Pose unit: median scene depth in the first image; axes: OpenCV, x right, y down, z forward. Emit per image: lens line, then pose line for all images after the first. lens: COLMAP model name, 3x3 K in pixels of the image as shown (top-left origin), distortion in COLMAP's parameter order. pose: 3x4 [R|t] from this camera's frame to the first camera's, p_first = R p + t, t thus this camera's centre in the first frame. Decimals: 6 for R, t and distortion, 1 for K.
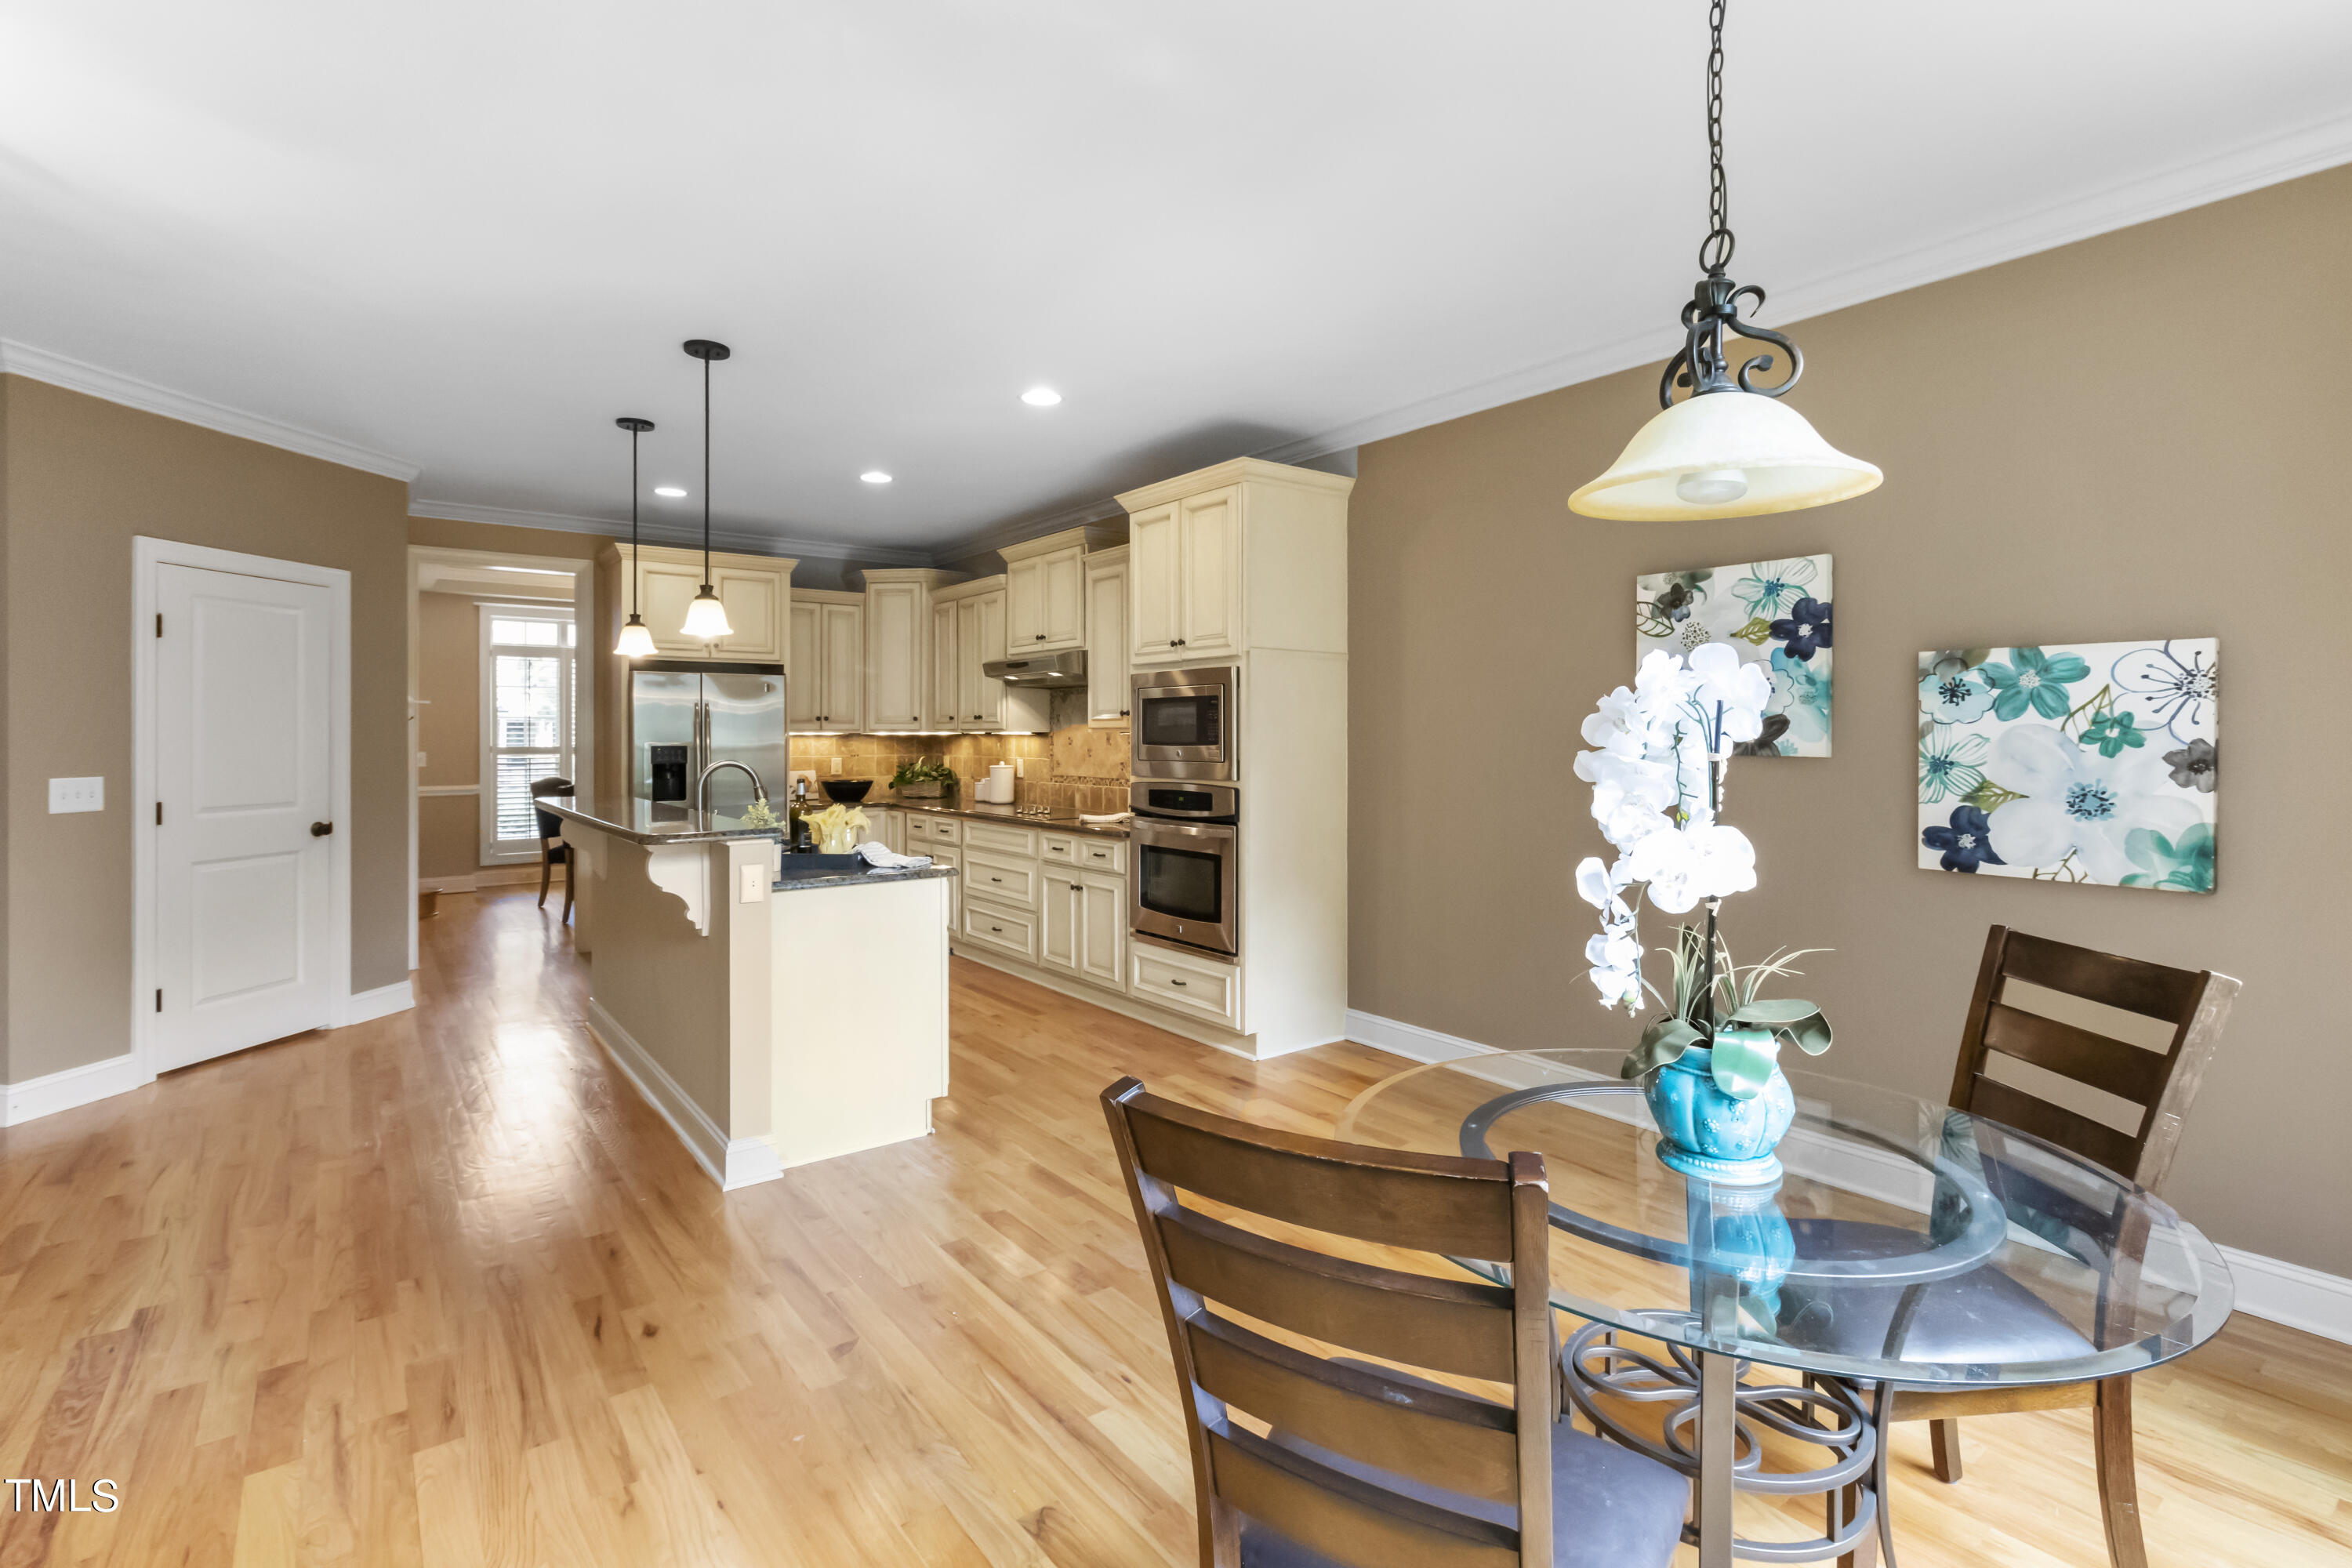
lens RADIAL K [[1092.3, 0, 1185.9], [0, 1092.3, 755.2], [0, 0, 1]] dist [0.001723, 0.000365]
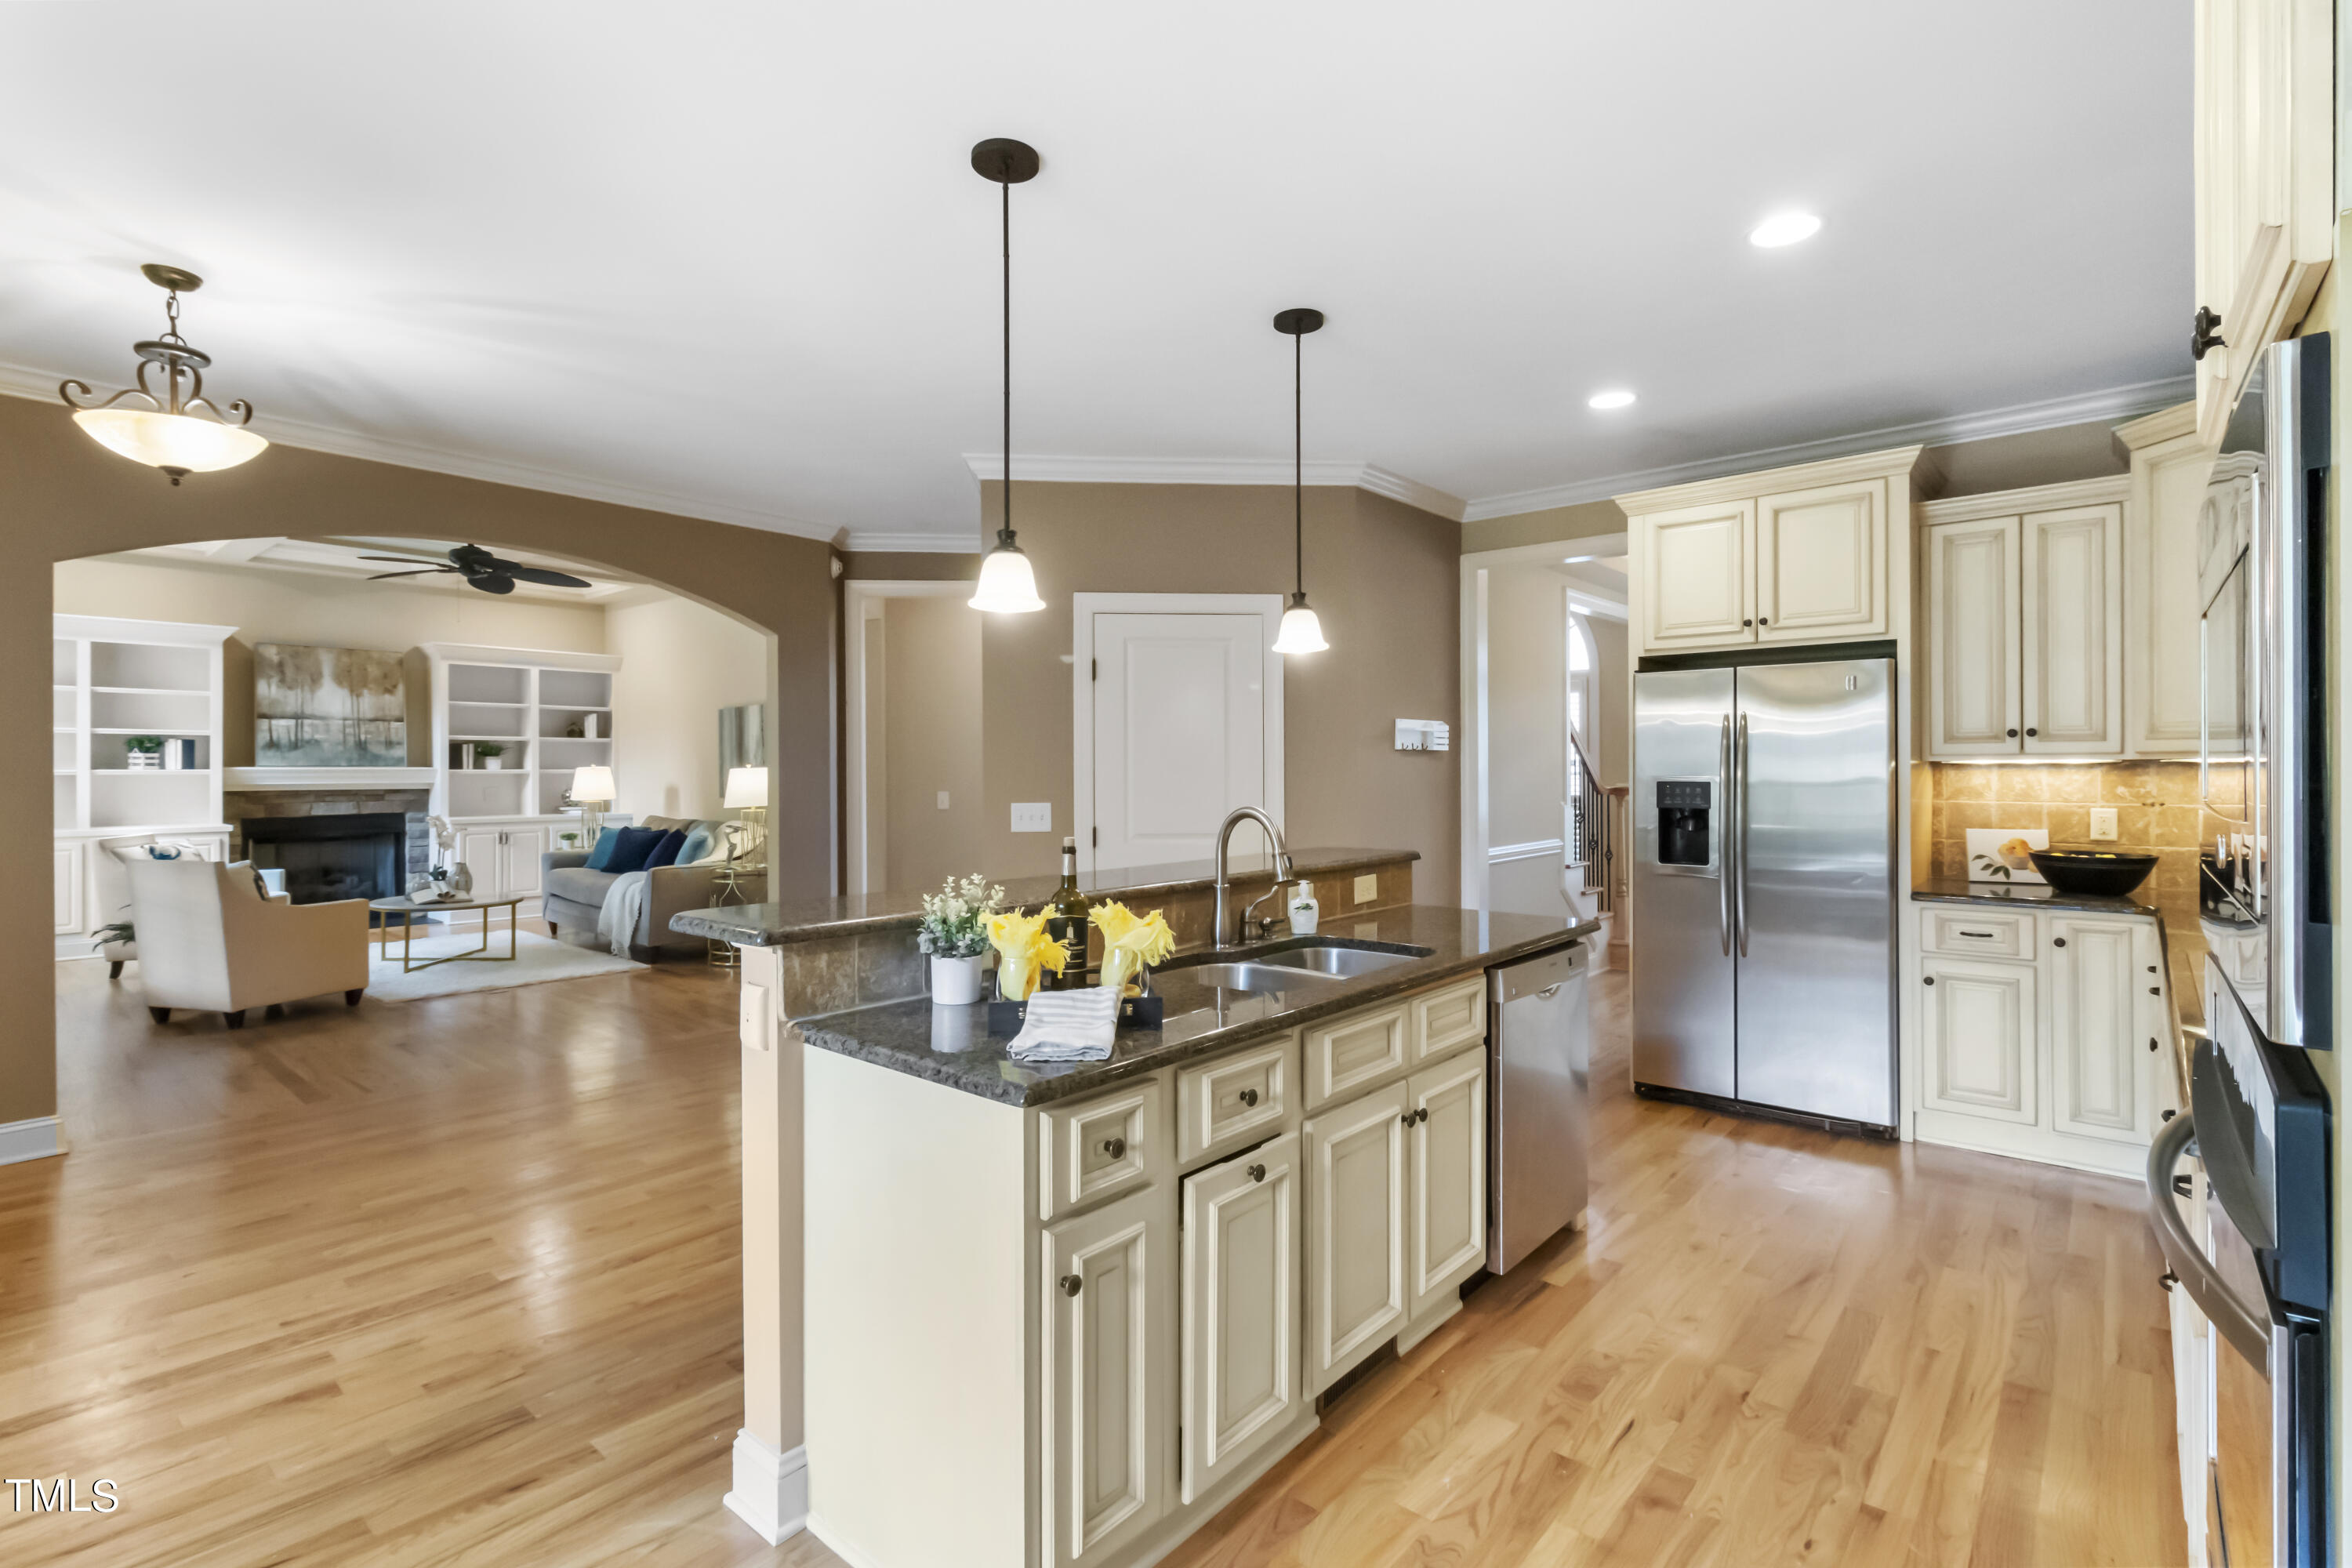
lens RADIAL K [[1092.3, 0, 1164.8], [0, 1092.3, 763.6], [0, 0, 1]] dist [0.001723, 0.000365]
pose [[0.194242, -0.003634, -0.980947, 0.207879], [-0.014542, 0.999873, -0.006584, -0.017934], [0.980846, 0.015543, 0.194165, 0.981705]]
